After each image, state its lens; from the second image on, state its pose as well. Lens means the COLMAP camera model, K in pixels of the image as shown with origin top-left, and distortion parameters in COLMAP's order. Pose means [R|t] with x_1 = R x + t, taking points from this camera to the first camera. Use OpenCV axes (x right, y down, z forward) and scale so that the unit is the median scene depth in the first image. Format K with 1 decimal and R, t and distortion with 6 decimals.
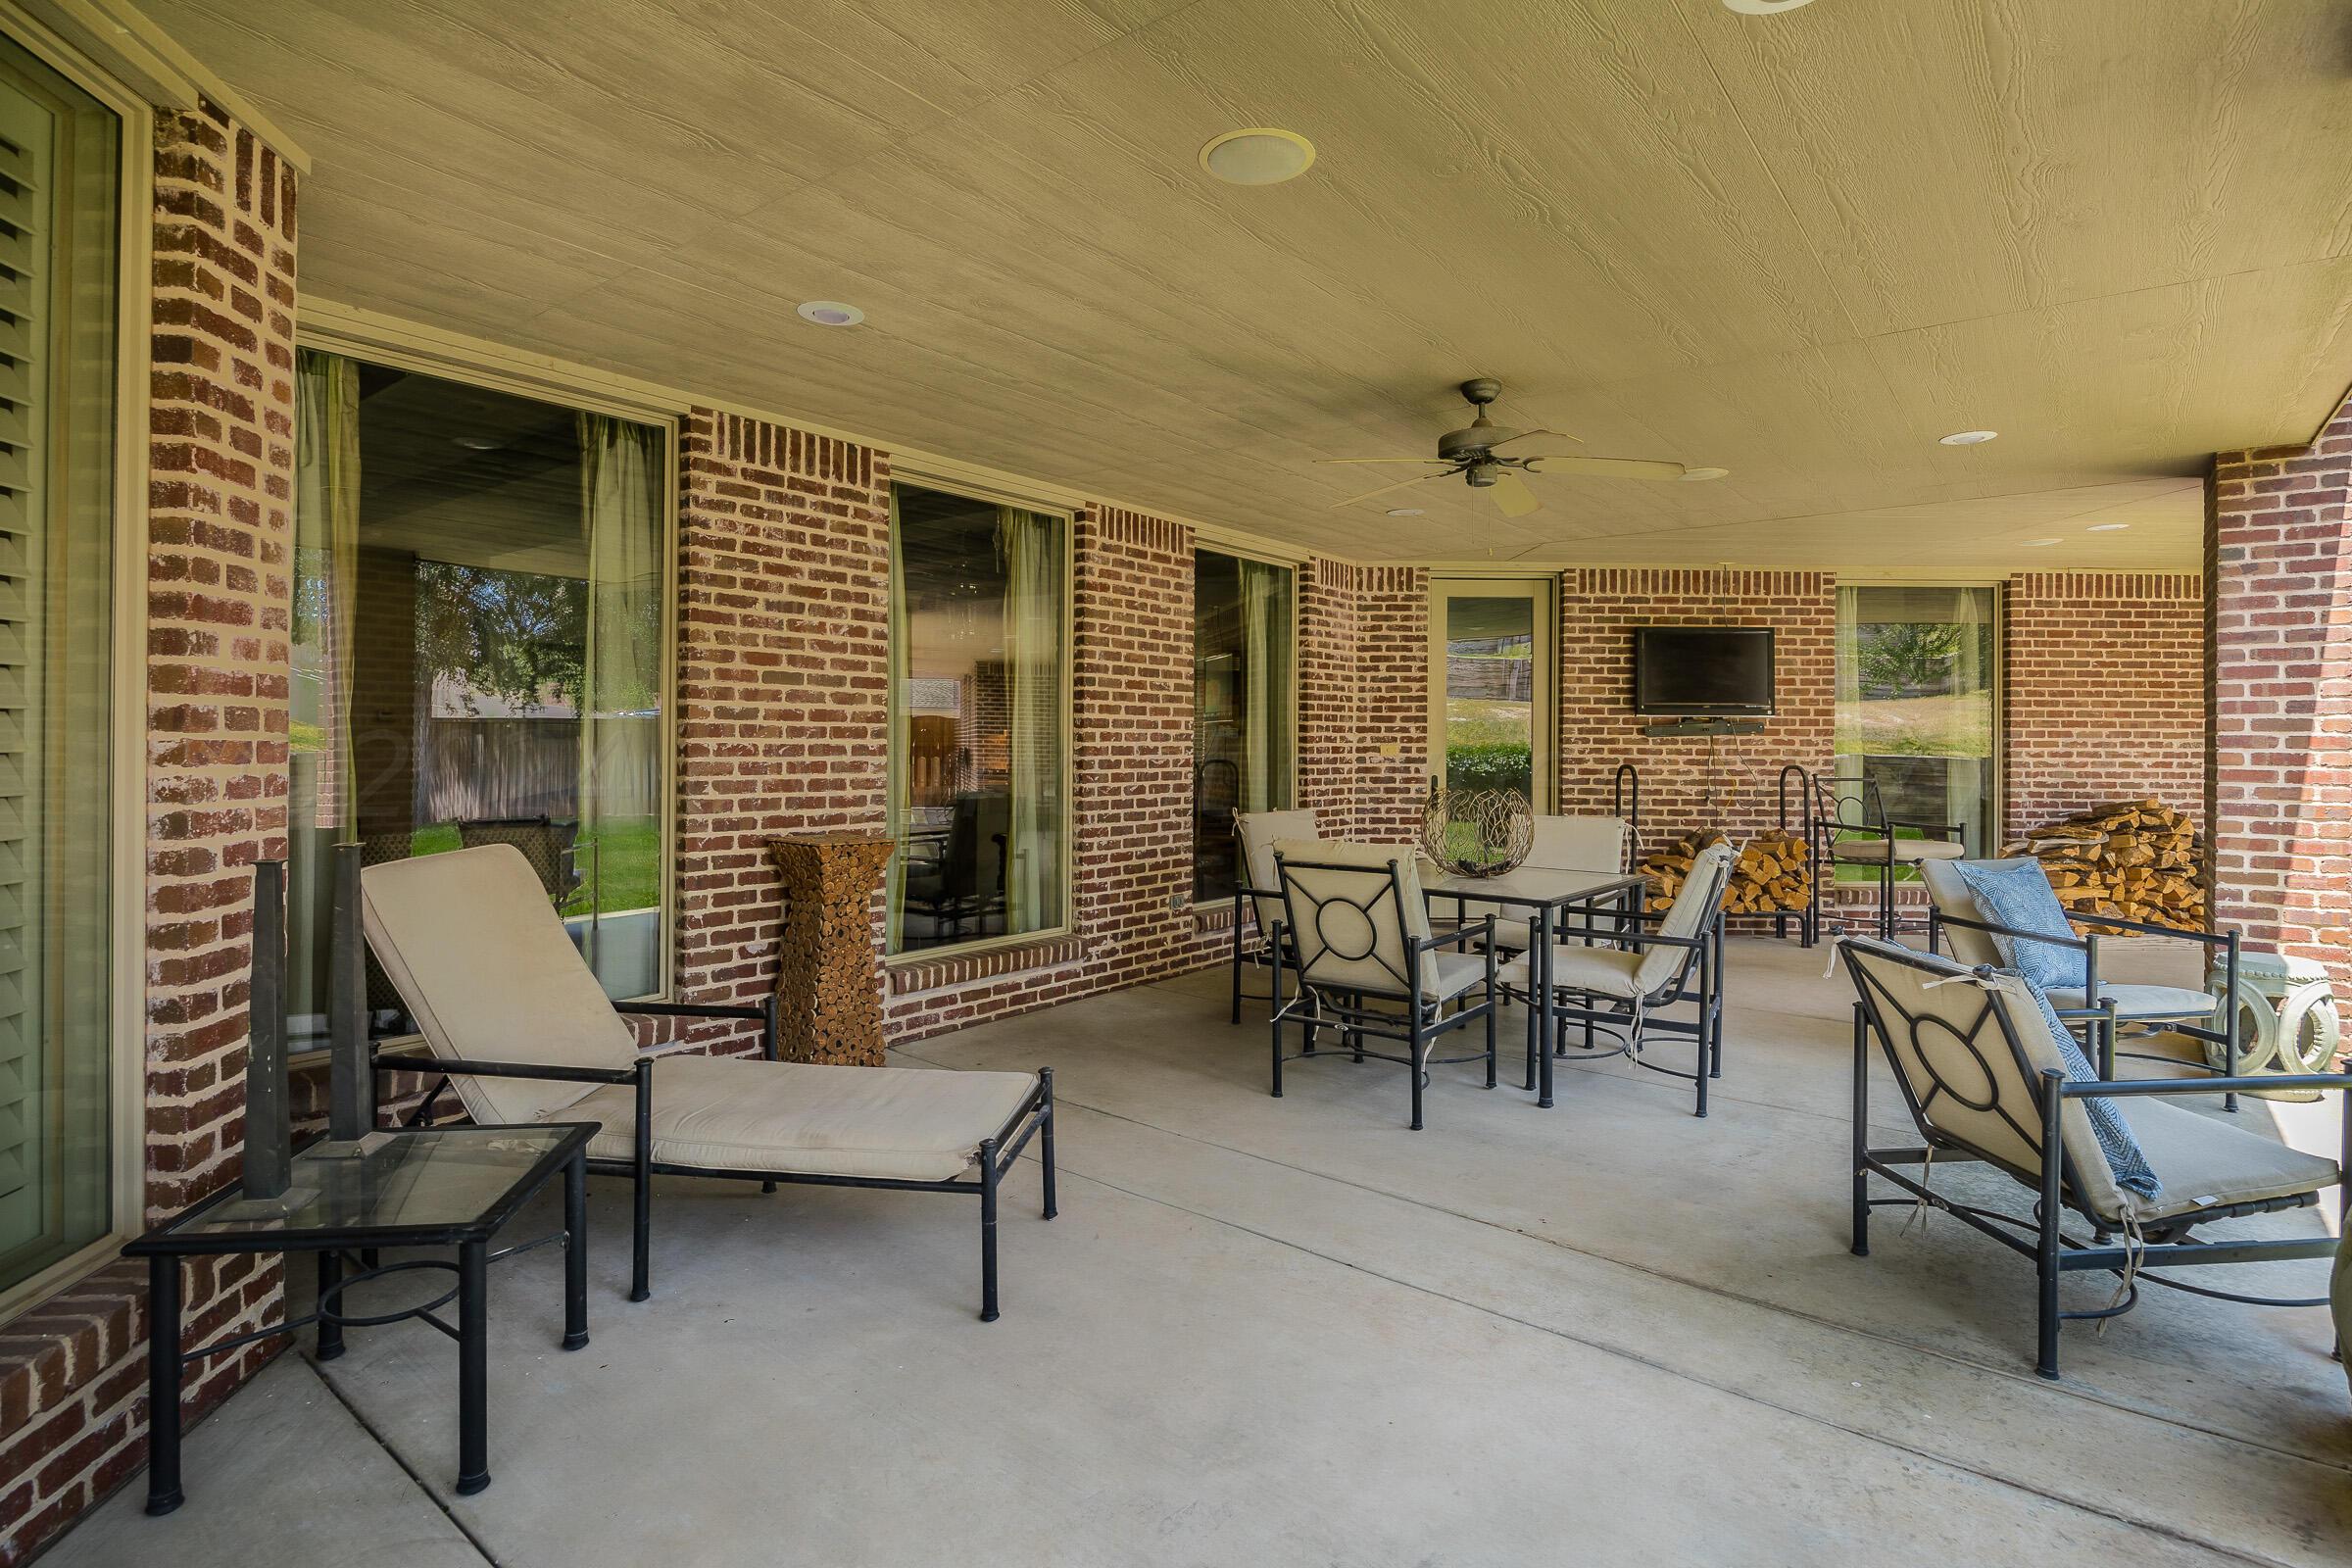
lens RADIAL K [[1177.9, 0, 1176.3], [0, 1177.9, 726.8], [0, 0, 1]] dist [-0.002204, 0.000071]
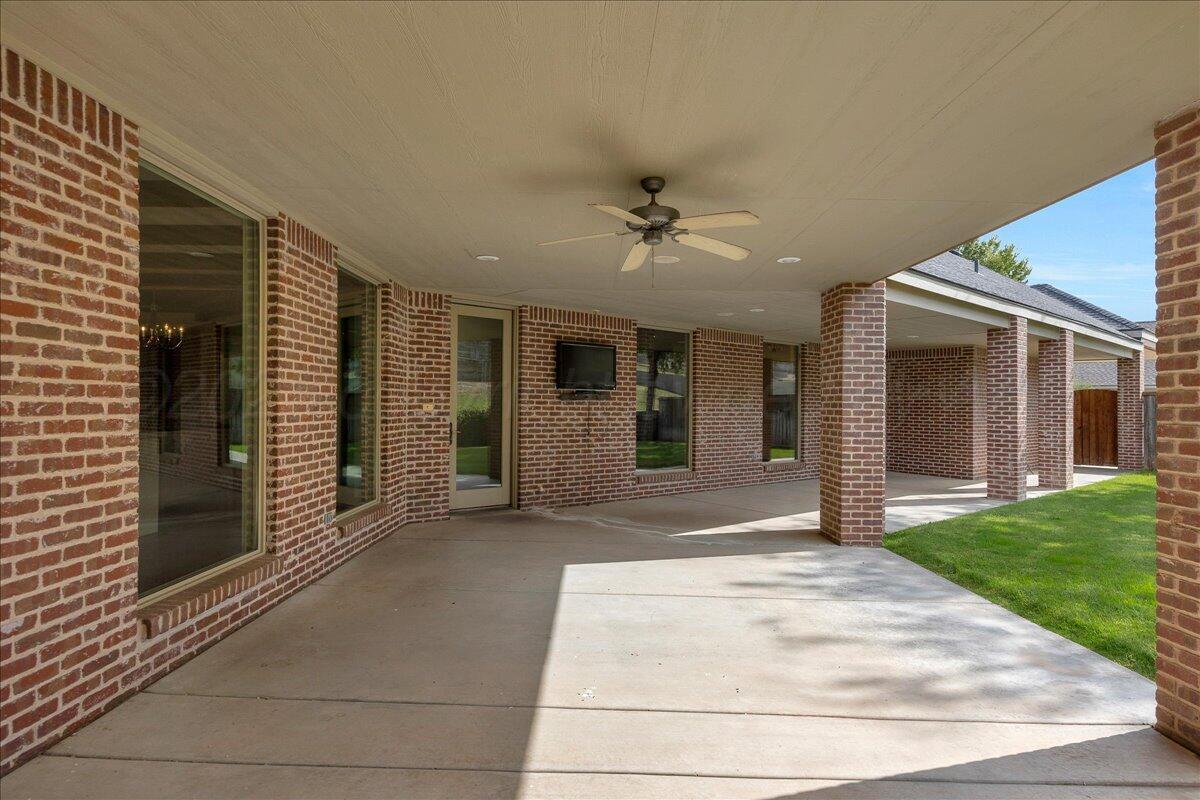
lens RADIAL K [[631.5, 0, 600.0], [0, 631.5, 400.0], [0, 0, 1]] dist [0.001057, 0.001074]
pose [[0.788626, 0.009494, 0.614799, -0.207389], [-0.015898, 0.999861, 0.004952, 0.002361], [-0.614667, -0.013679, 0.788668, 0.234558]]
